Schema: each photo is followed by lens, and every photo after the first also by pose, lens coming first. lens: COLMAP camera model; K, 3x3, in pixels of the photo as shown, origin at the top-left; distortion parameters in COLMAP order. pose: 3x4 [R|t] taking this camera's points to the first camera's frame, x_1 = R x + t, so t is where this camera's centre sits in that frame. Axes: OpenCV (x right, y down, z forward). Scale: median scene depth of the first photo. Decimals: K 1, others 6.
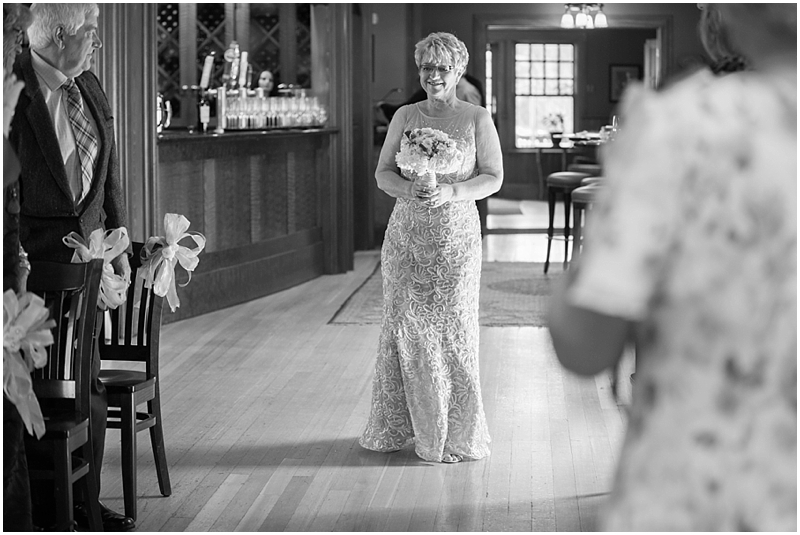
lens RADIAL K [[1636.1, 0, 400.0], [0, 1636.1, 267.5], [0, 0, 1]] dist [-0.302134, -0.244641]
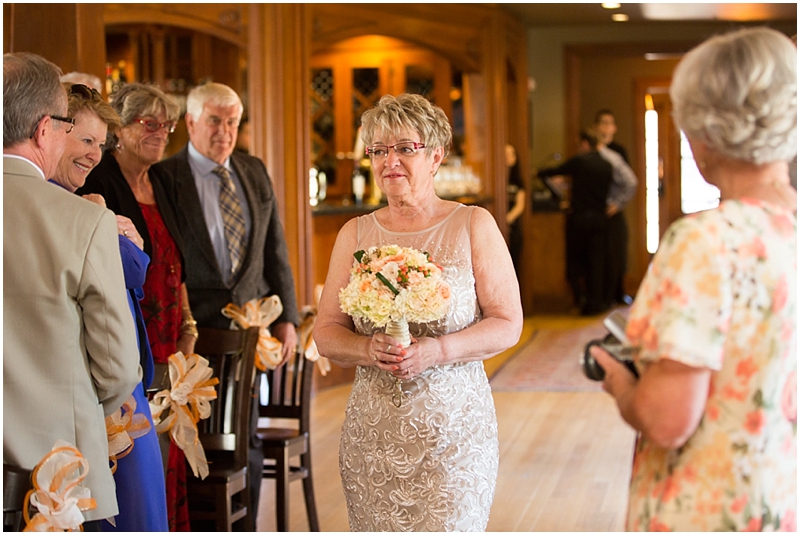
lens RADIAL K [[1746.7, 0, 400.0], [0, 1746.7, 267.5], [0, 0, 1]] dist [-0.256058, -0.061653]
pose [[0.994922, -0.007870, -0.100341, 0.028737], [0.003774, 0.999154, -0.040949, 0.003379], [0.100579, 0.040362, 0.994110, -0.158378]]
